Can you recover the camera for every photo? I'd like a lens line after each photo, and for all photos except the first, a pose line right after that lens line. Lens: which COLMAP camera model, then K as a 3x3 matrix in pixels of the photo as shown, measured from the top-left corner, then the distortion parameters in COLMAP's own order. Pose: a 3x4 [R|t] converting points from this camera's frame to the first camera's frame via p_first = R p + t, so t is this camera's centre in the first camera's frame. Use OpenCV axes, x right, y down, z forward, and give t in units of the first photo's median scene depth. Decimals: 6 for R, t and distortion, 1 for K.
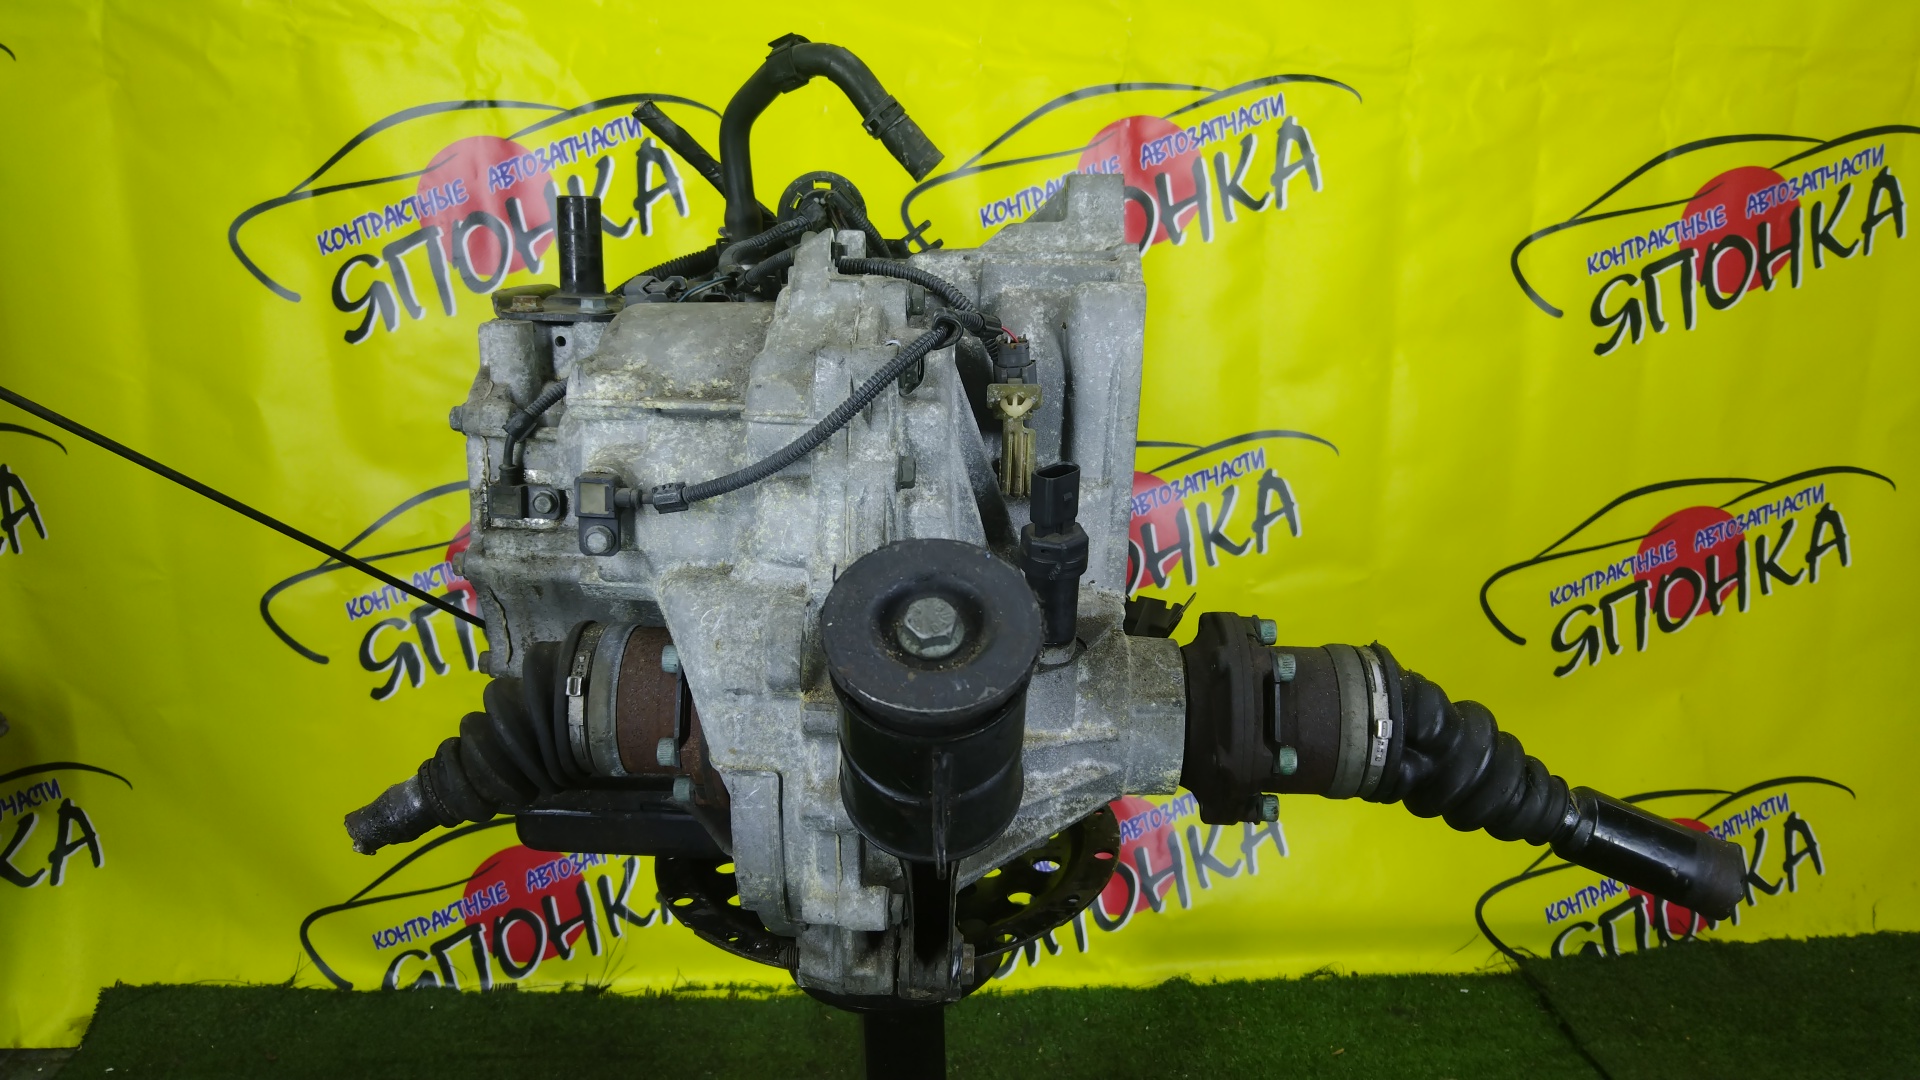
lens RADIAL K [[1522.2, 0, 960.0], [0, 1522.2, 540.0], [0, 0, 1]] dist [0.001941, 0.018664]
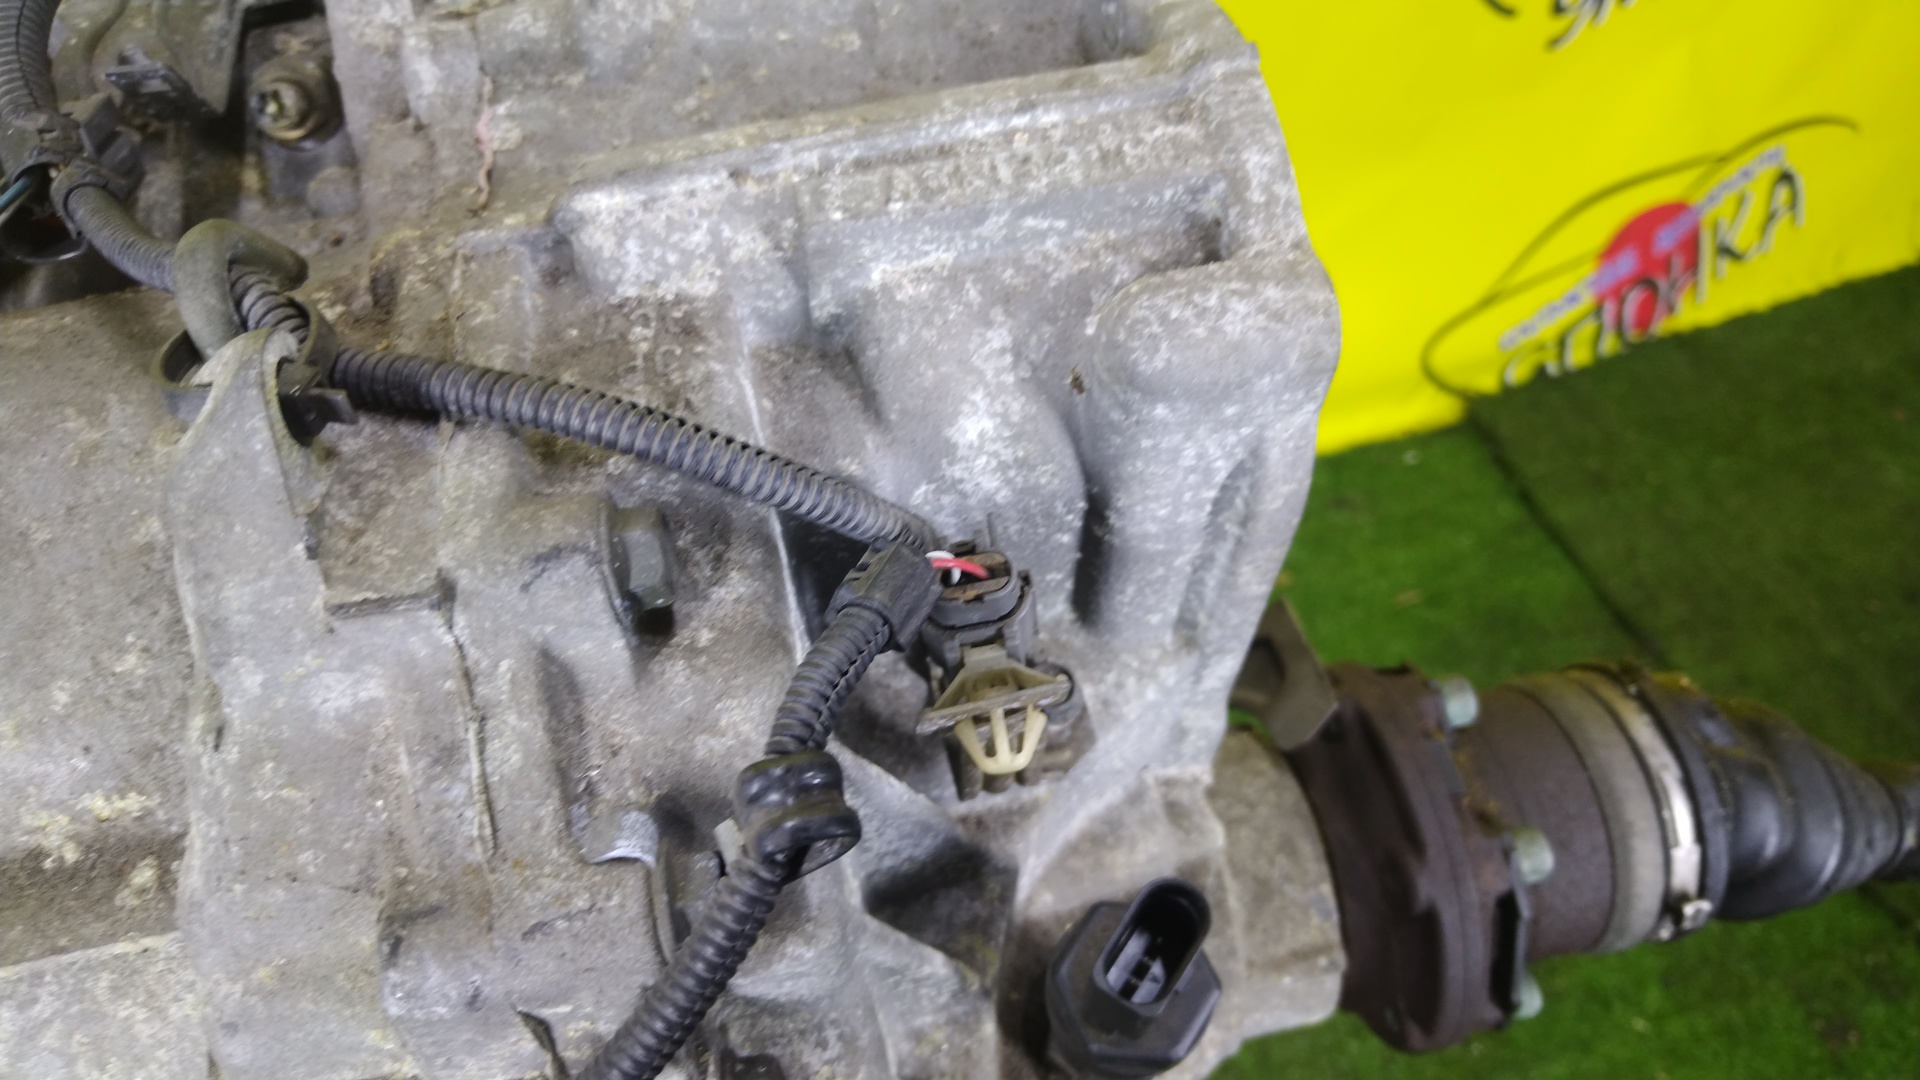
lens RADIAL K [[1367.8, 0, 963.4], [0, 1367.8, 547.6], [0, 0, 1]] dist [-0.010430, -0.003307]
pose [[0.974620, -0.205668, 0.088409, 0.004945], [0.110115, 0.784274, 0.610564, -0.169409], [-0.194910, -0.585333, 0.787017, 0.416580]]
